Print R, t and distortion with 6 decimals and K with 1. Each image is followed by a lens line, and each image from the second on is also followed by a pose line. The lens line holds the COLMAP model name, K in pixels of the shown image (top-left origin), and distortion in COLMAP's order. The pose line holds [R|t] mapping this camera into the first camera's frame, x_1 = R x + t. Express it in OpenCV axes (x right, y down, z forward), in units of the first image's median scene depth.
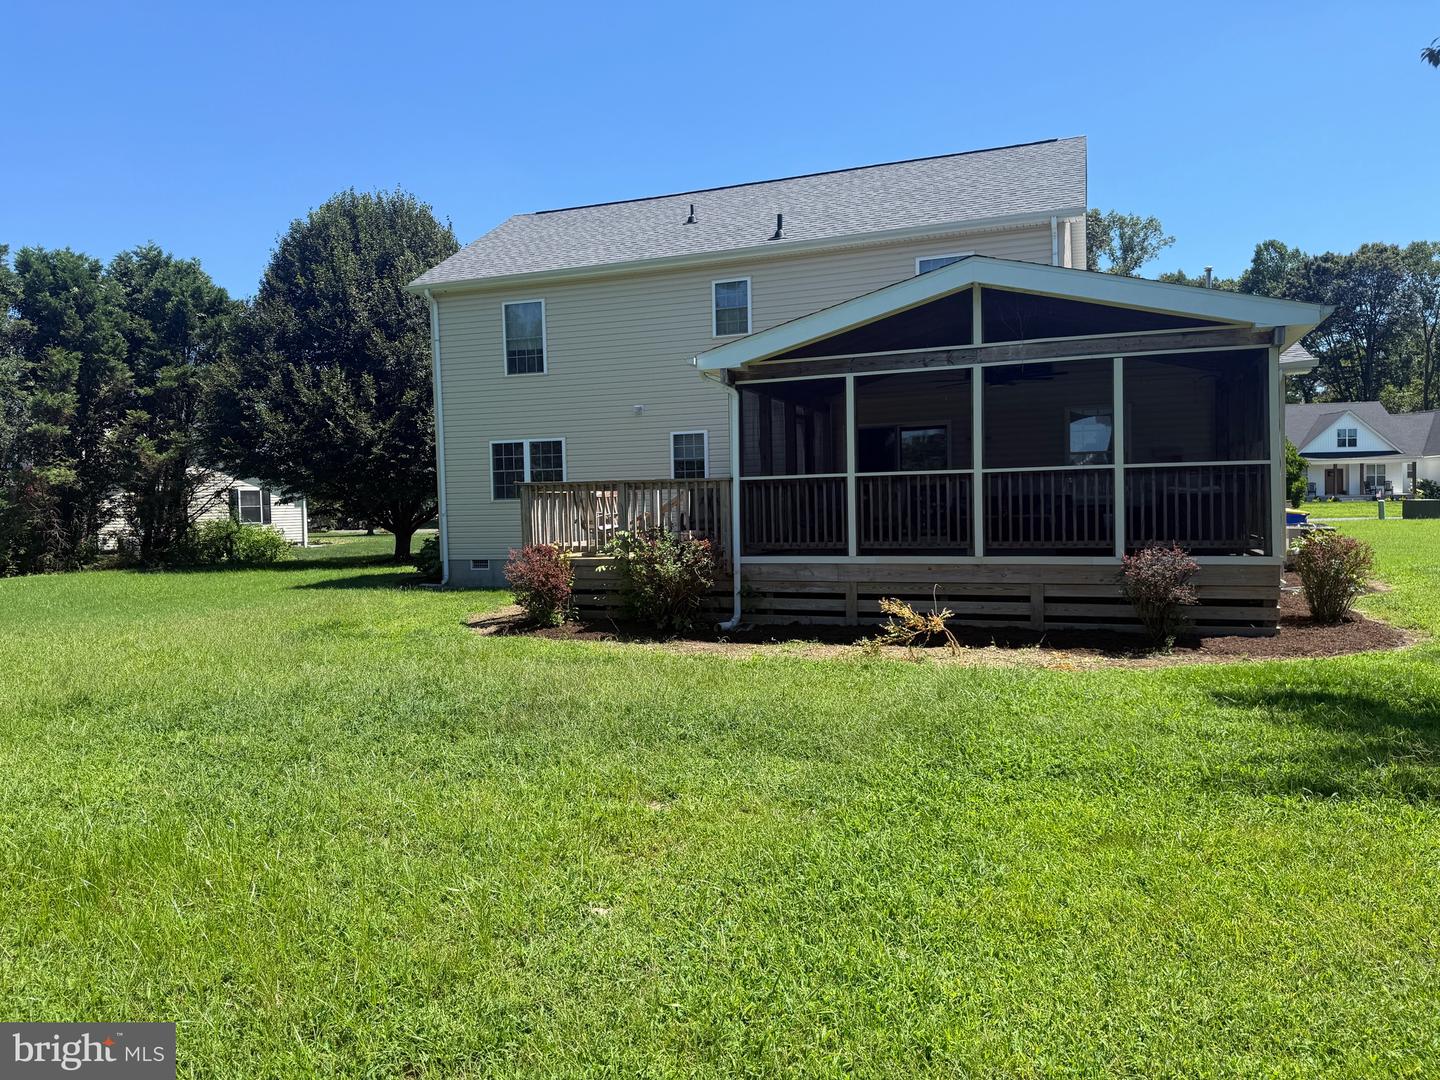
lens RADIAL K [[1004.9, 0, 719.3], [0, 1004.9, 560.8], [0, 0, 1]] dist [0.065347, -0.000504]
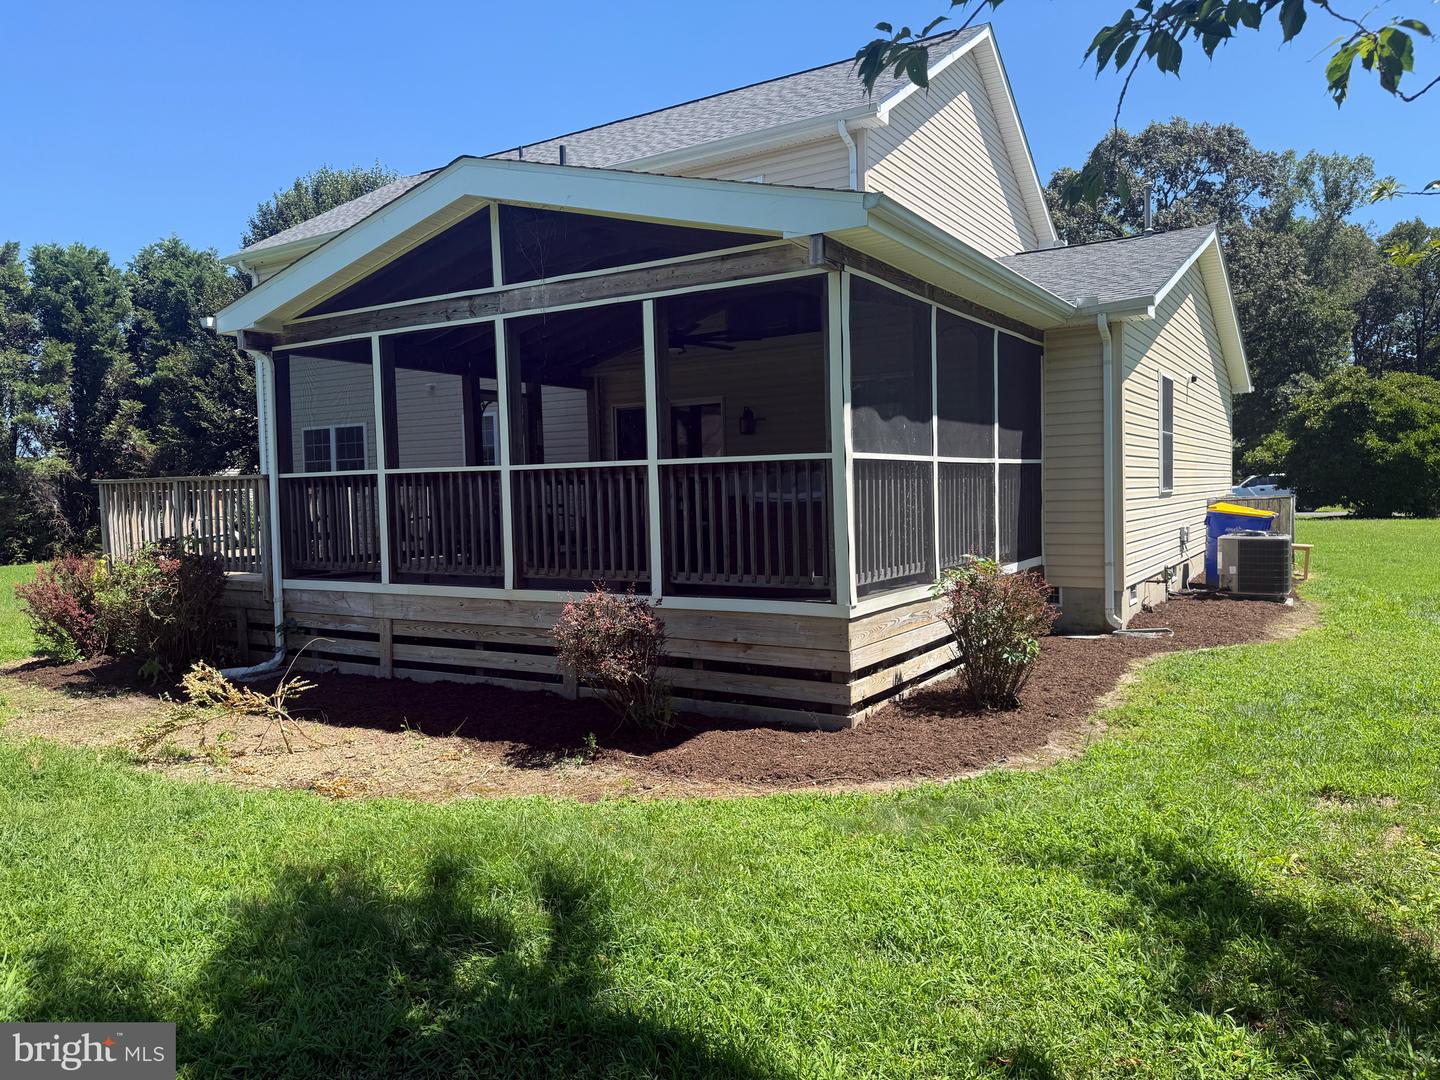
lens RADIAL K [[1016.2, 0, 720.0], [0, 1016.2, 540.0], [0, 0, 1]] dist [0.036745, -0.001184]
pose [[0.983171, 0.006668, -0.182565, 0.483770], [-0.006803, 0.999977, -0.000114, -0.035890], [0.182560, 0.001354, 0.983194, 0.305407]]
